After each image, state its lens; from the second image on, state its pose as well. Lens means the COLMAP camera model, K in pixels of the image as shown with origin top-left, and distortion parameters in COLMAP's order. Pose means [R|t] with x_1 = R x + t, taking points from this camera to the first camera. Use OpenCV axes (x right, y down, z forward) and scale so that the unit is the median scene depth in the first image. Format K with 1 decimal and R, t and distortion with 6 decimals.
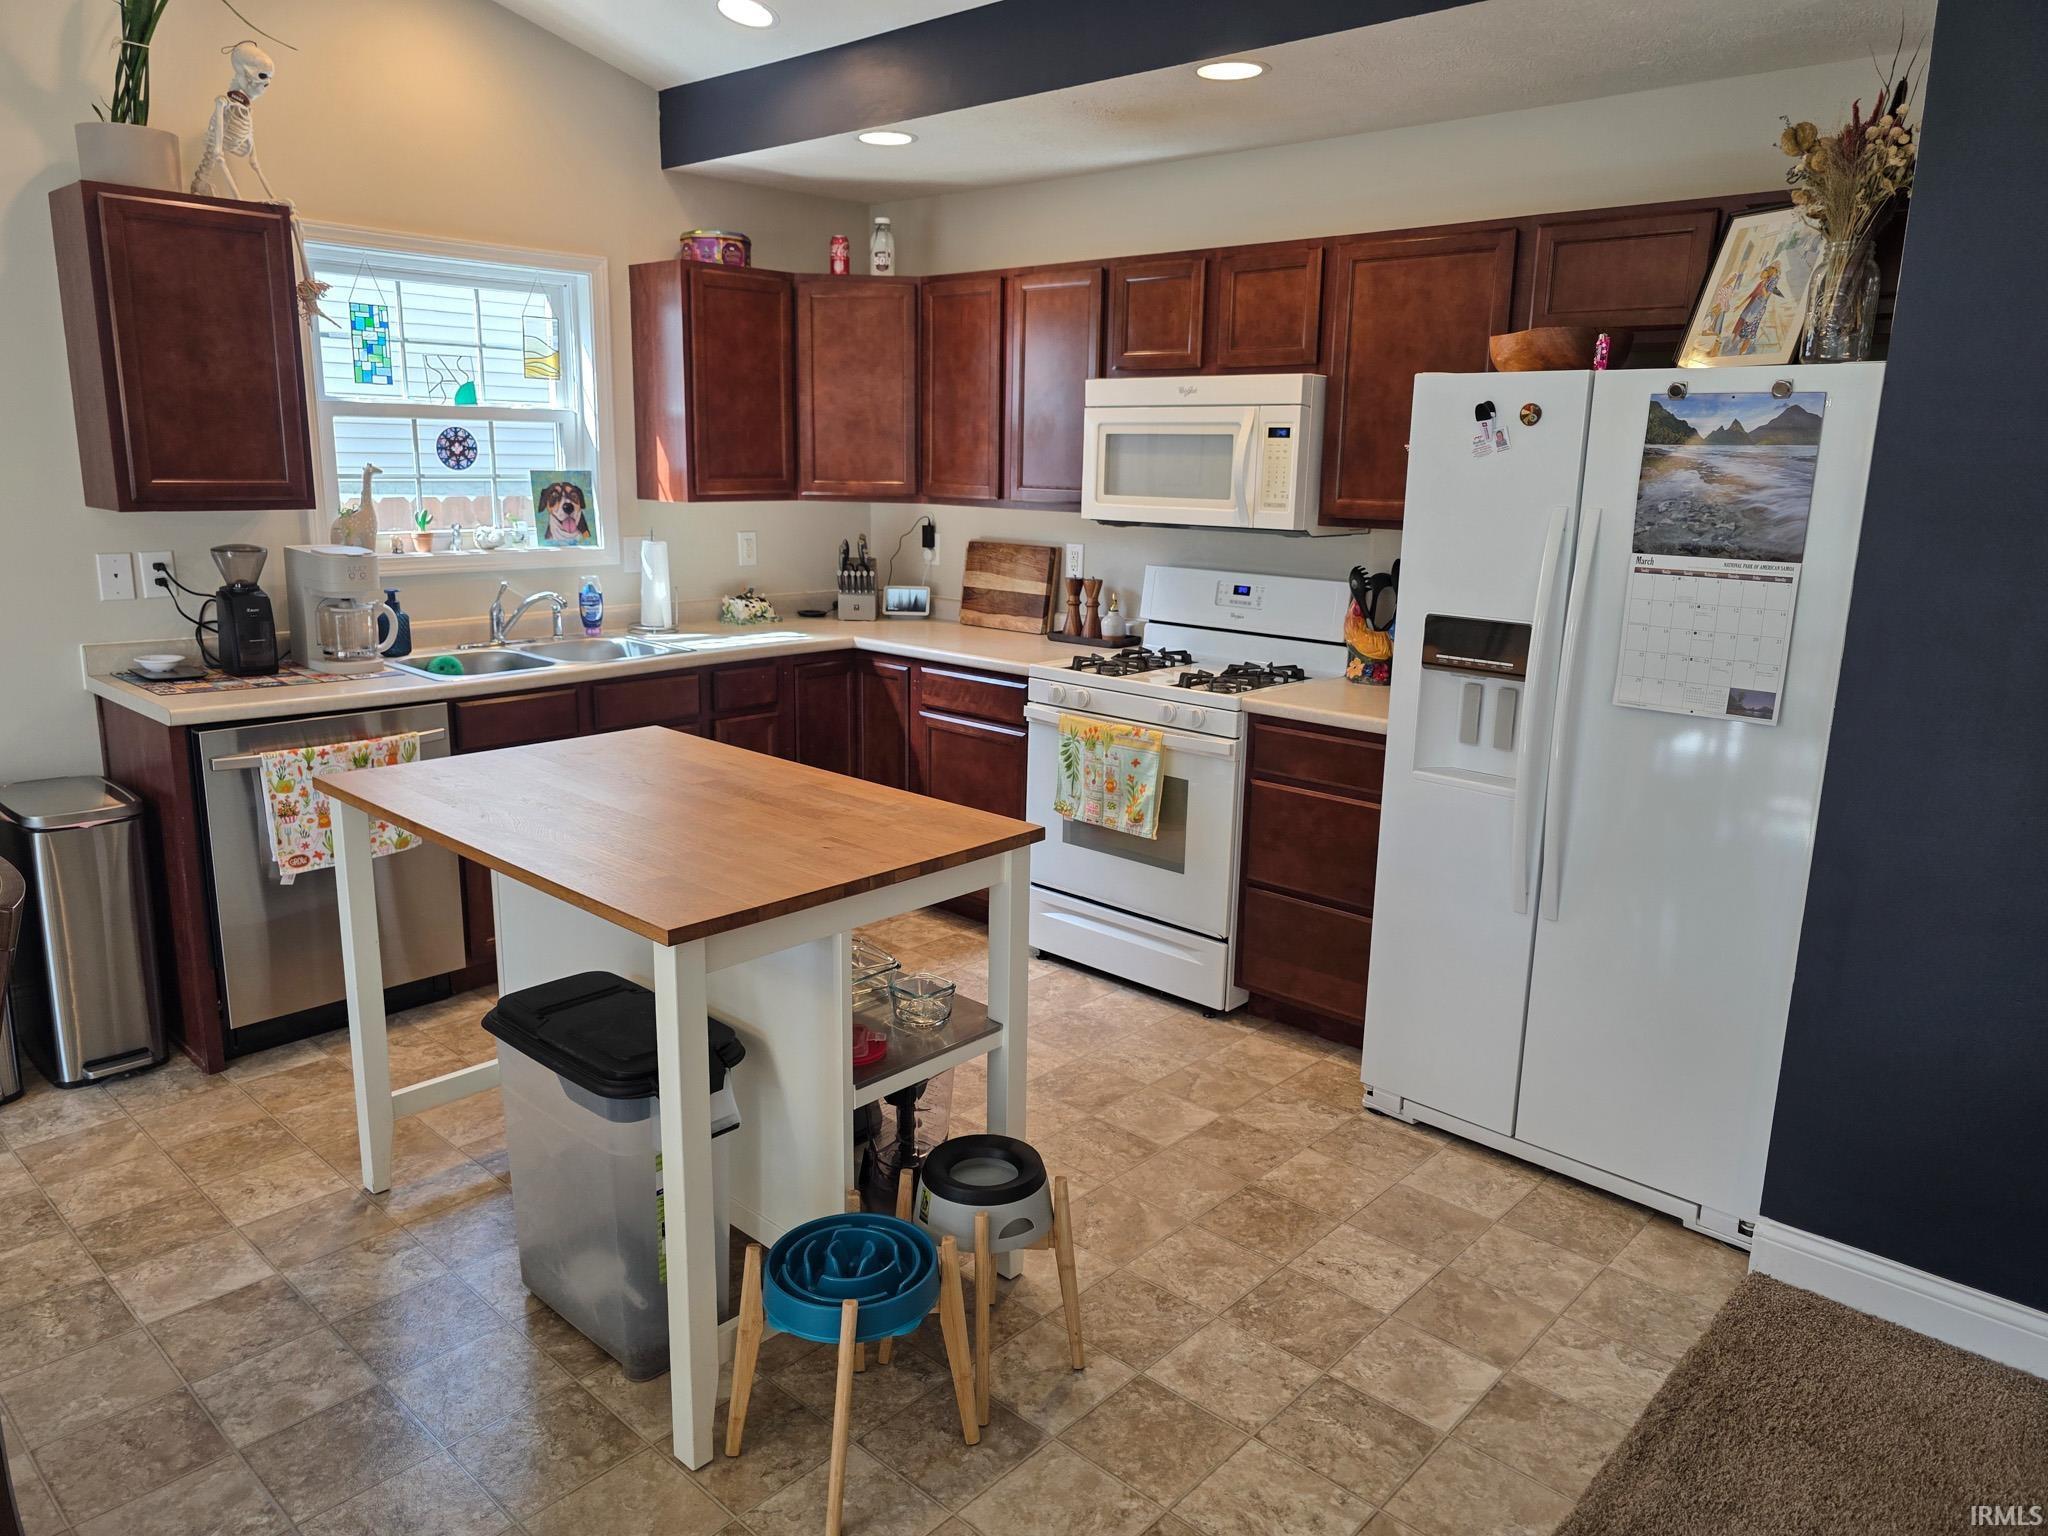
lens RADIAL K [[1400.7, 0, 1016.6], [0, 1400.7, 753.3], [0, 0, 1]] dist [0.015086, -0.007500]
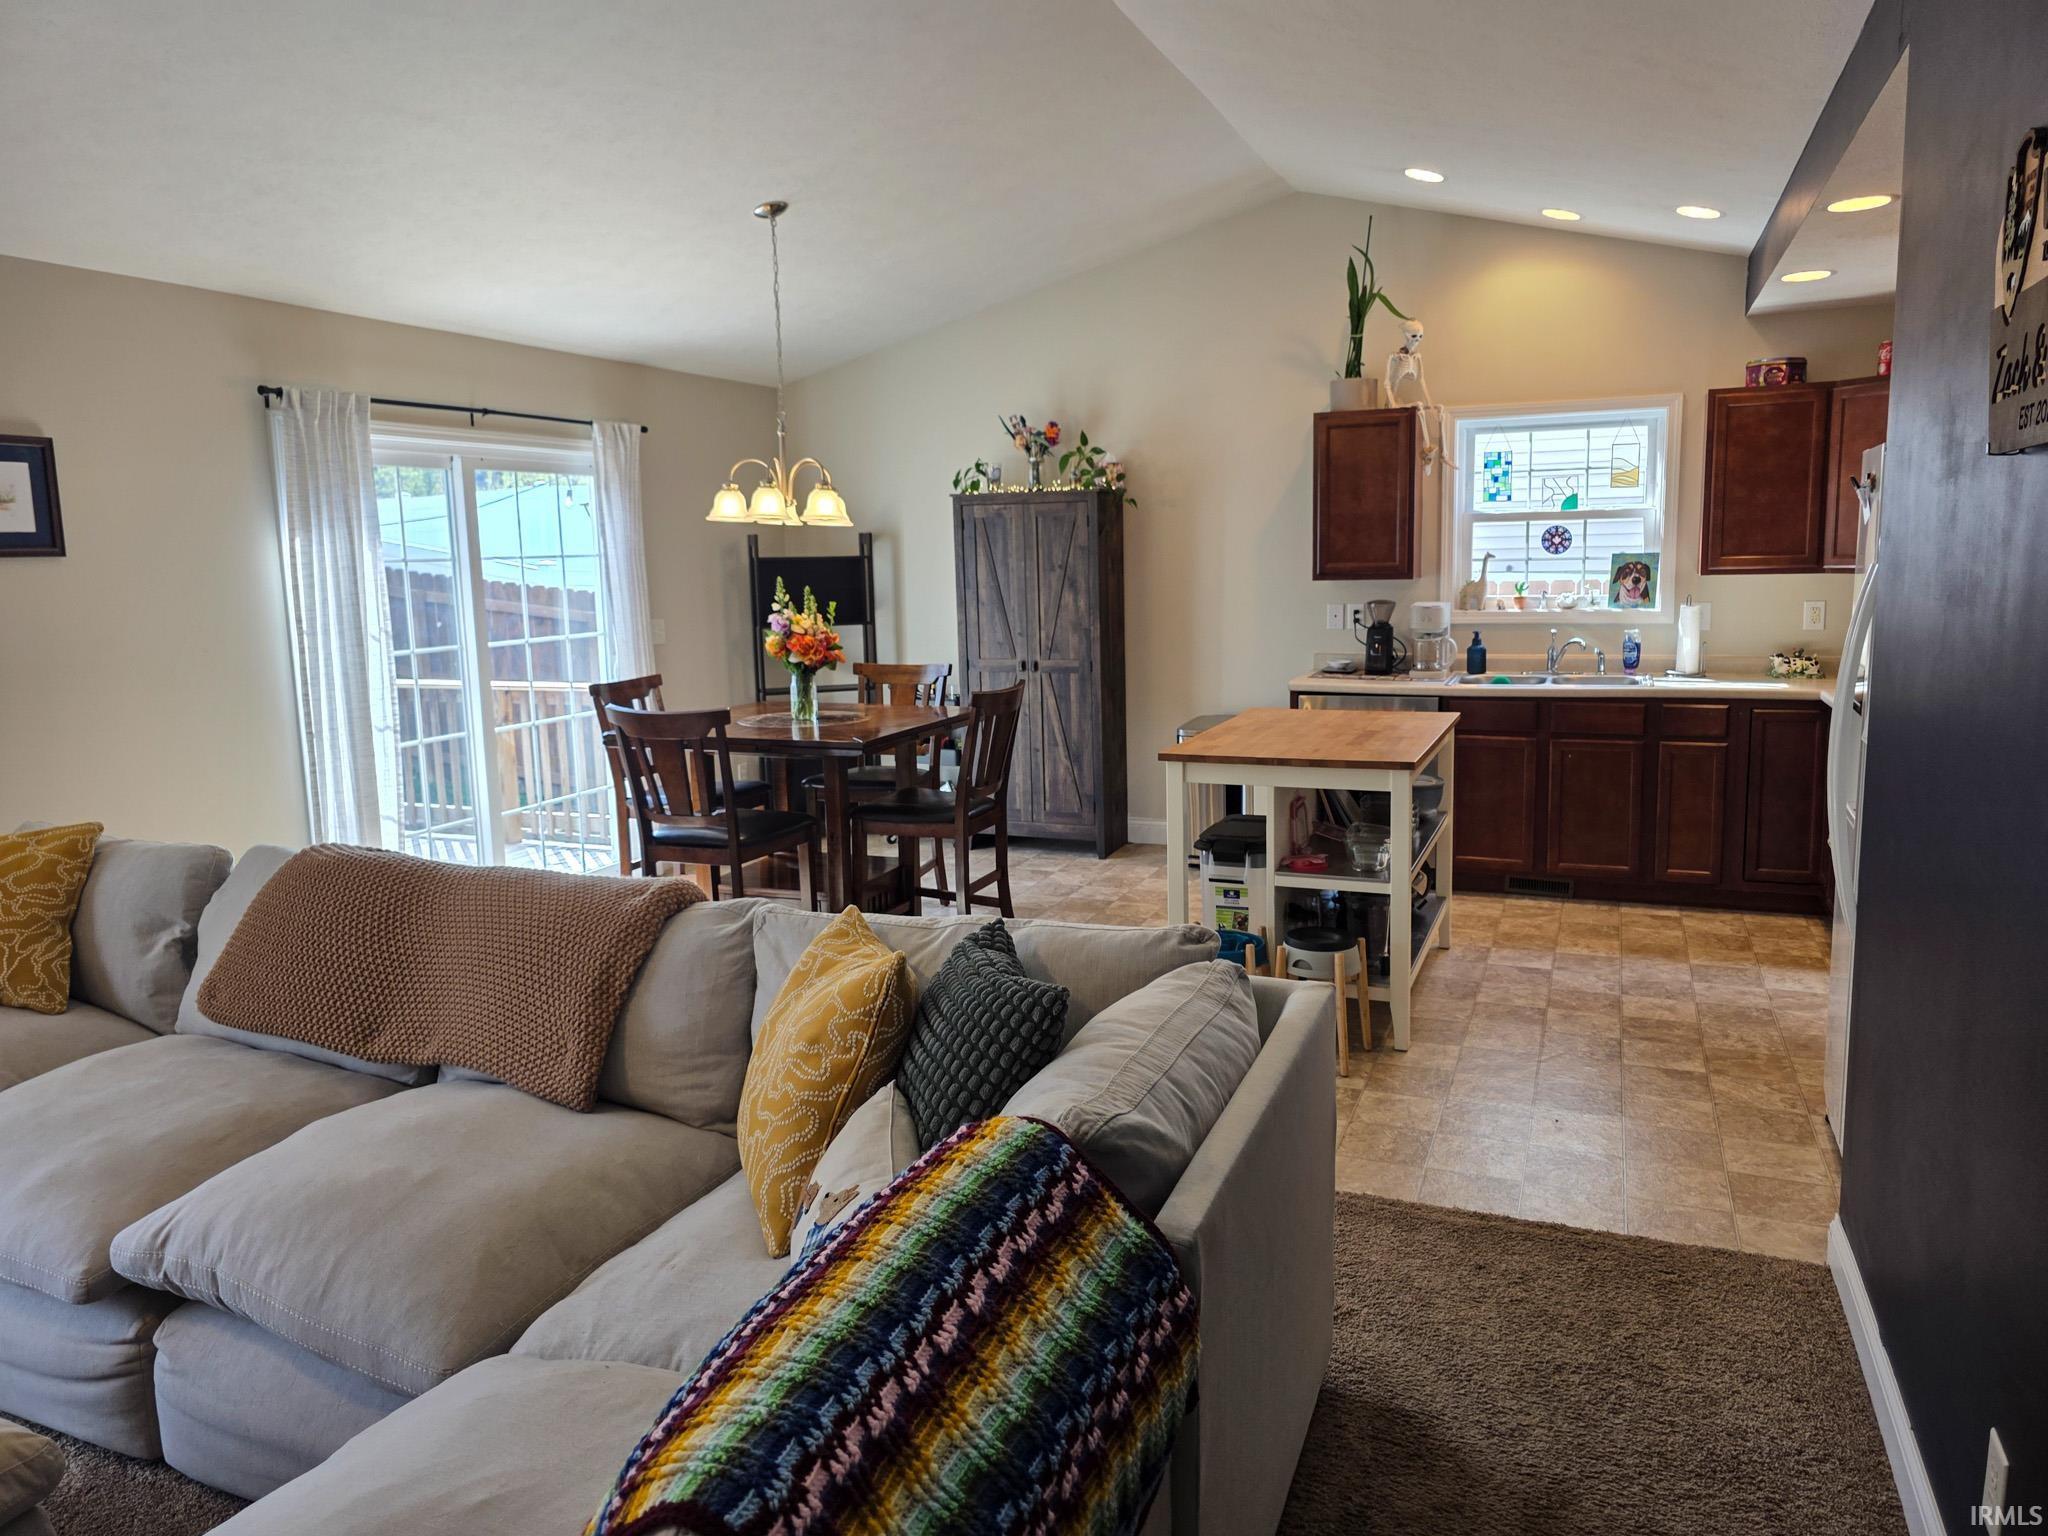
lens RADIAL K [[1400.7, 0, 1030.7], [0, 1400.7, 756.7], [0, 0, 1]] dist [0.015086, -0.007500]
pose [[0.350006, 0.112139, -0.930011, 0.882541], [-0.168473, 0.984156, 0.055264, 0.018955], [0.921473, 0.137339, 0.363353, -0.007532]]
